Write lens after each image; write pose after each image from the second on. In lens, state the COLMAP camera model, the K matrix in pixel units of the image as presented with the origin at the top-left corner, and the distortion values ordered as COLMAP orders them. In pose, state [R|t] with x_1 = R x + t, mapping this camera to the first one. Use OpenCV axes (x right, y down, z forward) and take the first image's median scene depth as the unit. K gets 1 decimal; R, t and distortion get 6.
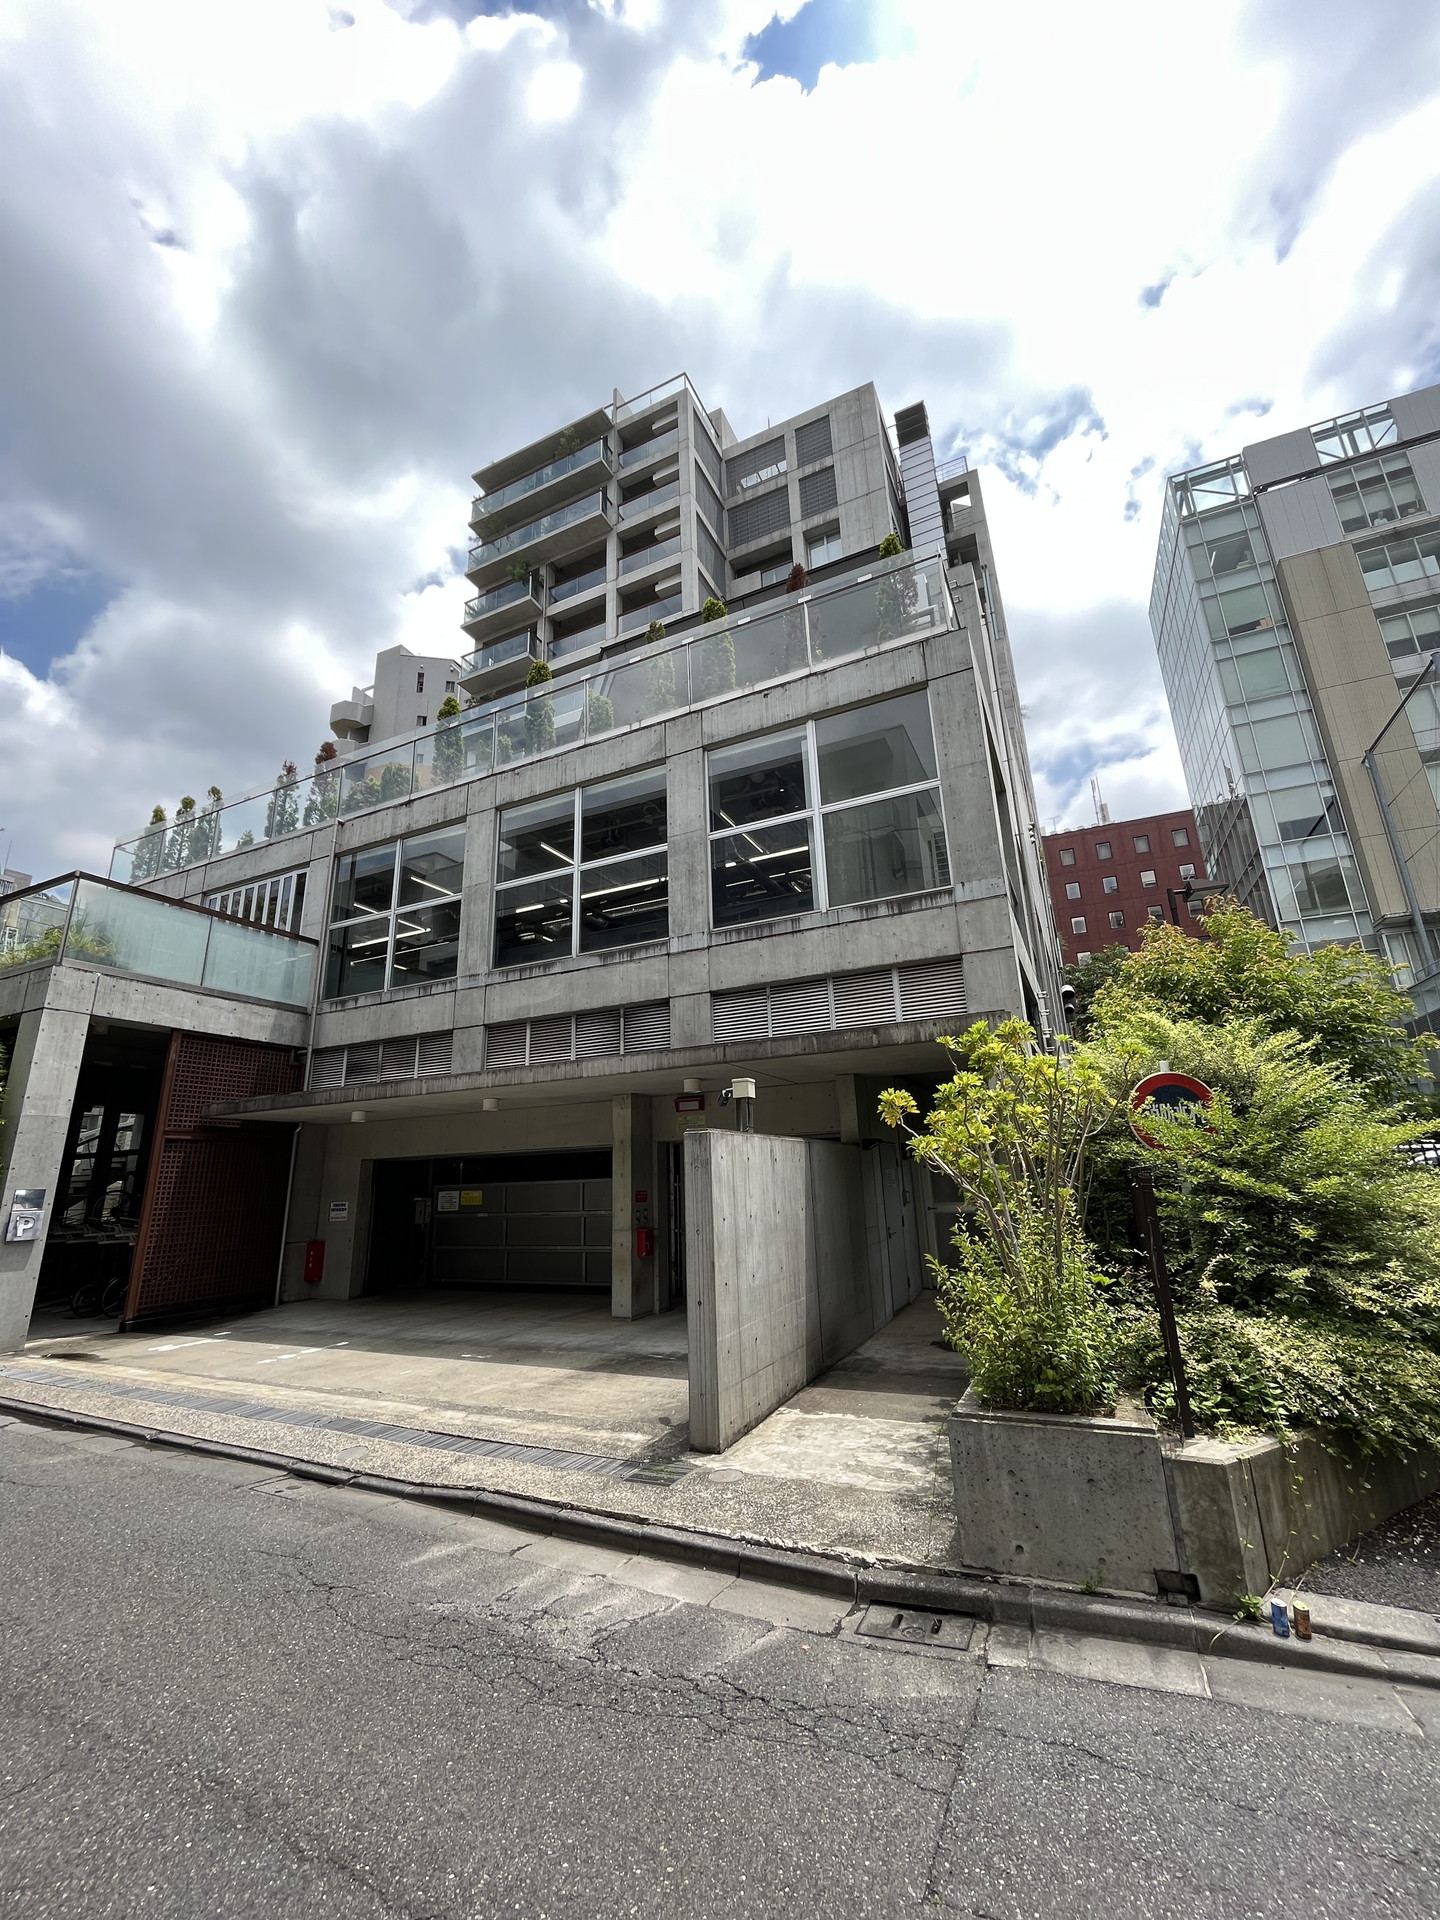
lens RADIAL K [[775.9, 0, 720.0], [0, 775.9, 960.0], [0, 0, 1]] dist [-0.002985, -0.000639]
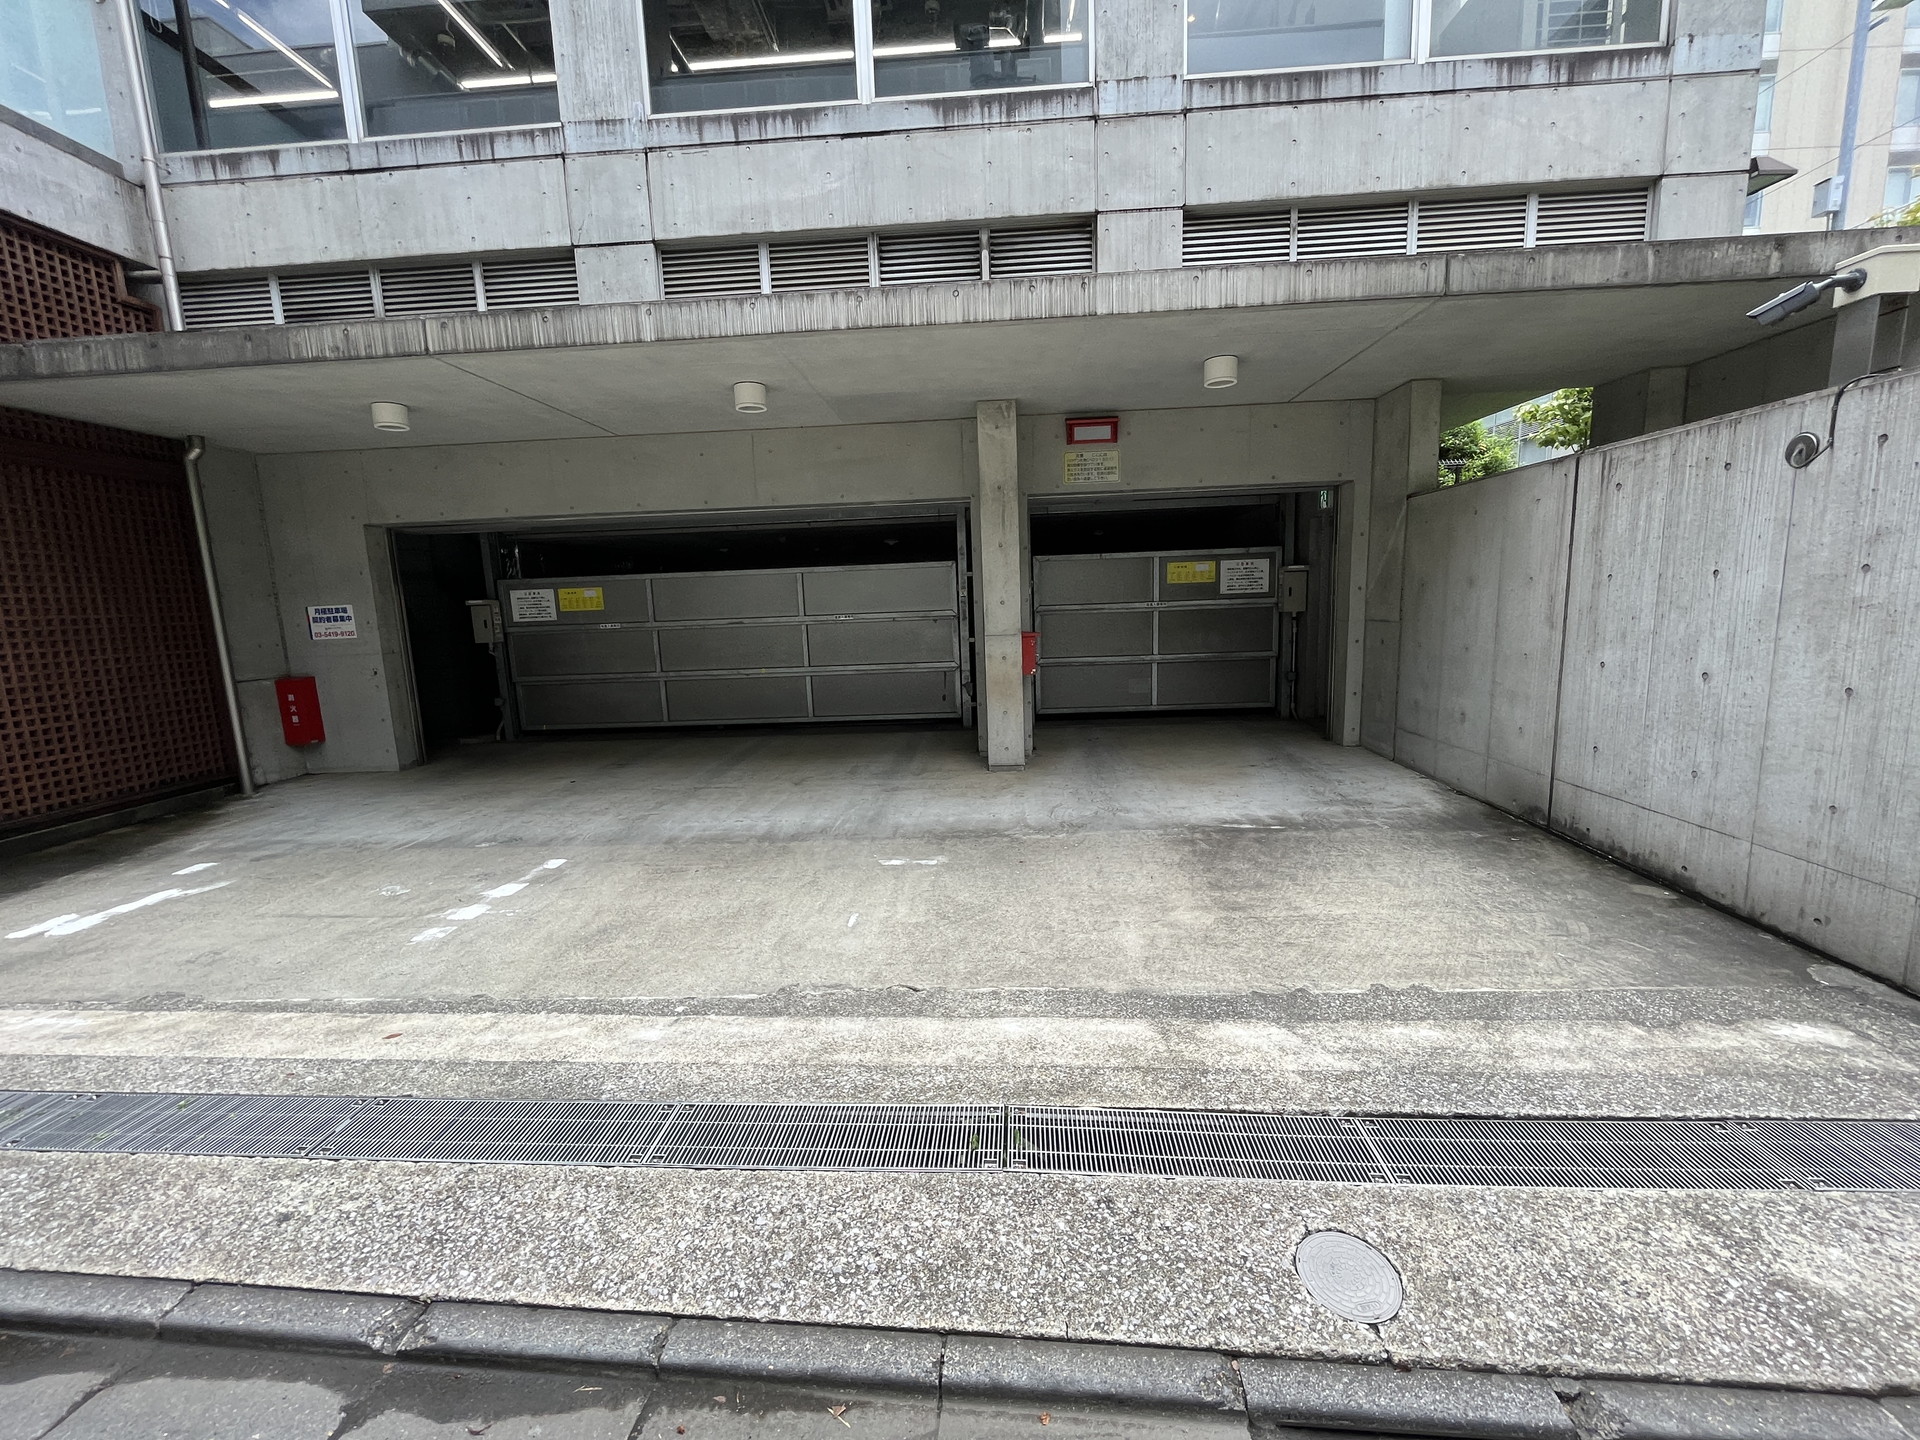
lens RADIAL K [[775.9, 0, 960.0], [0, 775.9, 720.0], [0, 0, 1]] dist [-0.002985, -0.000639]
pose [[0.922247, -0.061428, 0.381691, -0.341799], [-0.100010, 0.915781, 0.389029, 0.154515], [-0.373442, -0.396954, 0.838432, 0.418237]]
